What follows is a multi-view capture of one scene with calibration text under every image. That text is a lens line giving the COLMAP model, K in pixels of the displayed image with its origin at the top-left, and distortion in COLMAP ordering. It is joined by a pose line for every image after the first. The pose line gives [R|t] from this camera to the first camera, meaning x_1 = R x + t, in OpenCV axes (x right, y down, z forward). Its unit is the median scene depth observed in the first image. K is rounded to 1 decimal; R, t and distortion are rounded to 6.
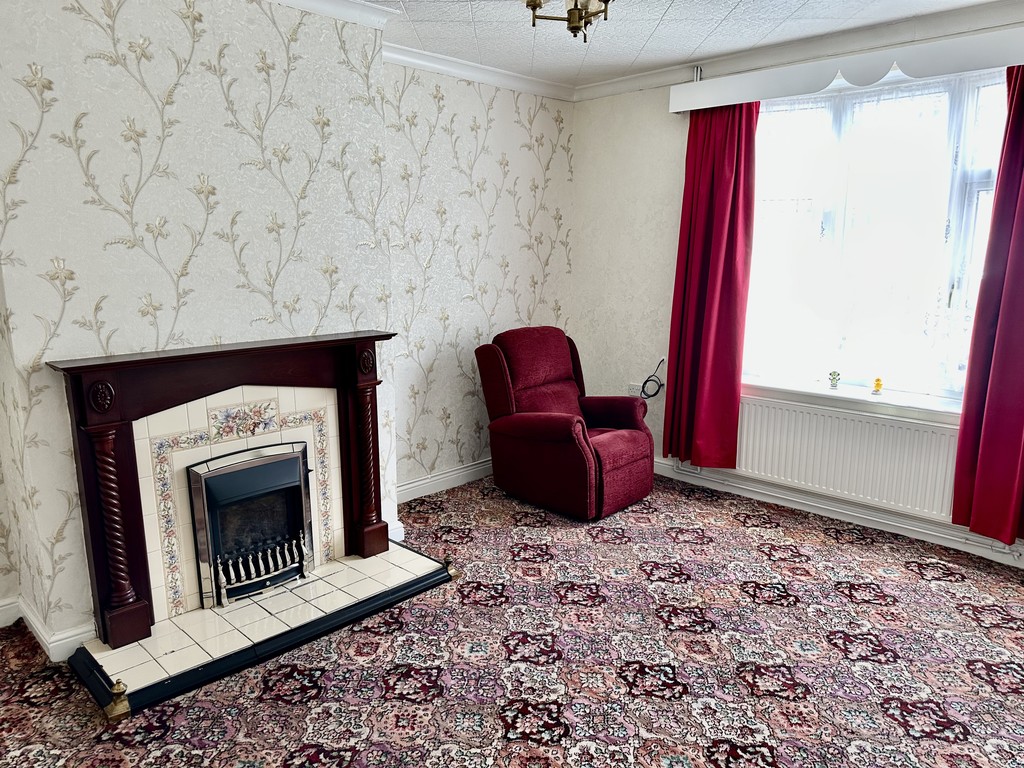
lens RADIAL K [[720.7, 0, 509.3], [0, 720.7, 391.4], [0, 0, 1]] dist [0.049161, -0.058838]
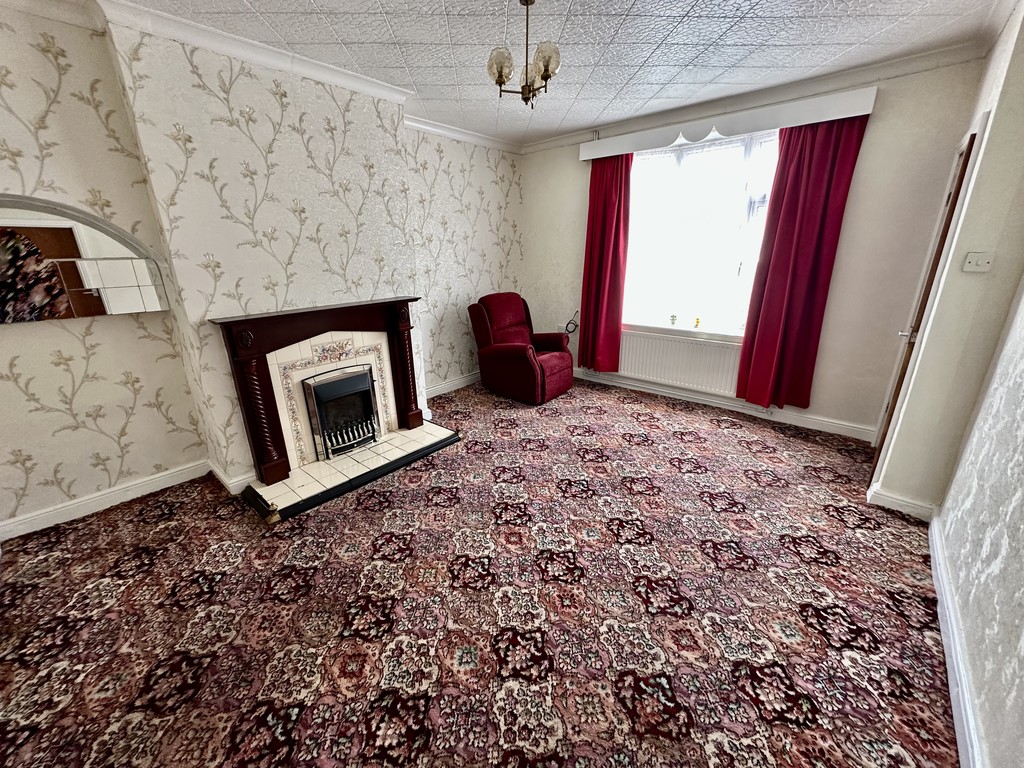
lens RADIAL K [[408.9, 0, 508.2], [0, 408.9, 383.5], [0, 0, 1]] dist [-0.000387, 0.000243]
pose [[0.998095, -0.033791, 0.051618, -0.012376], [0.027393, 0.992397, 0.119993, 0.009395], [-0.055280, -0.118350, 0.991432, 0.027433]]
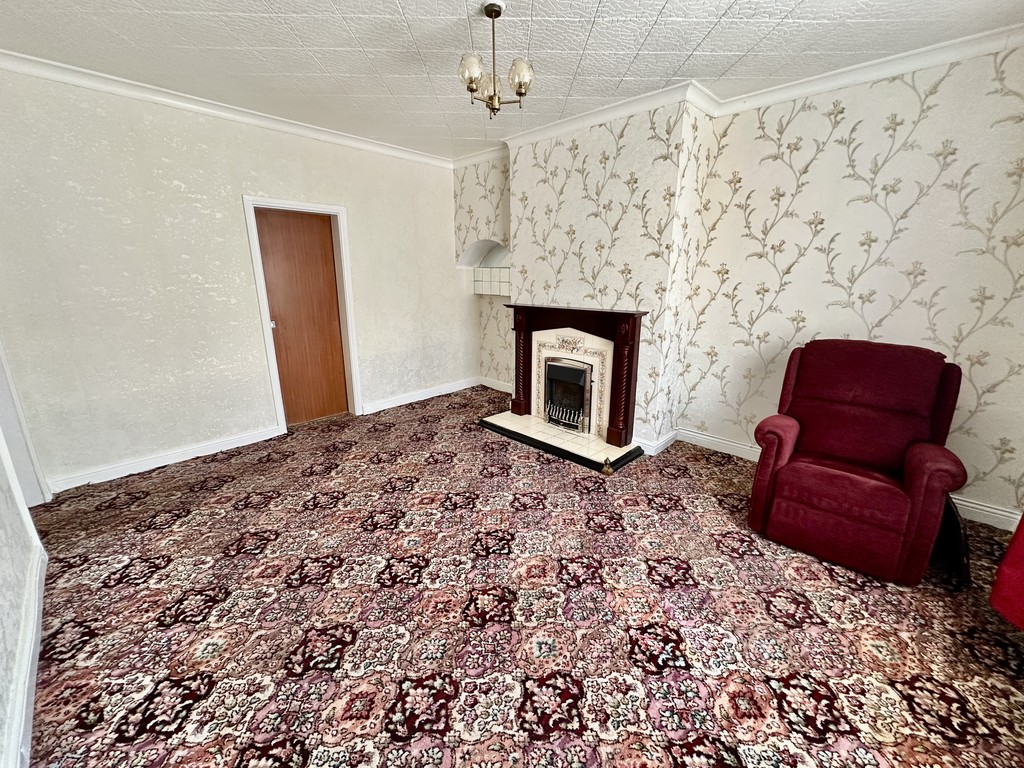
lens RADIAL K [[408.9, 0, 511.7], [0, 408.9, 382.5], [0, 0, 1]] dist [-0.000387, 0.000243]
pose [[0.012939, 0.260990, -0.965255, 0.791231], [-0.198445, 0.946804, 0.253341, -0.121476], [0.980027, 0.188272, 0.064043, 0.781448]]
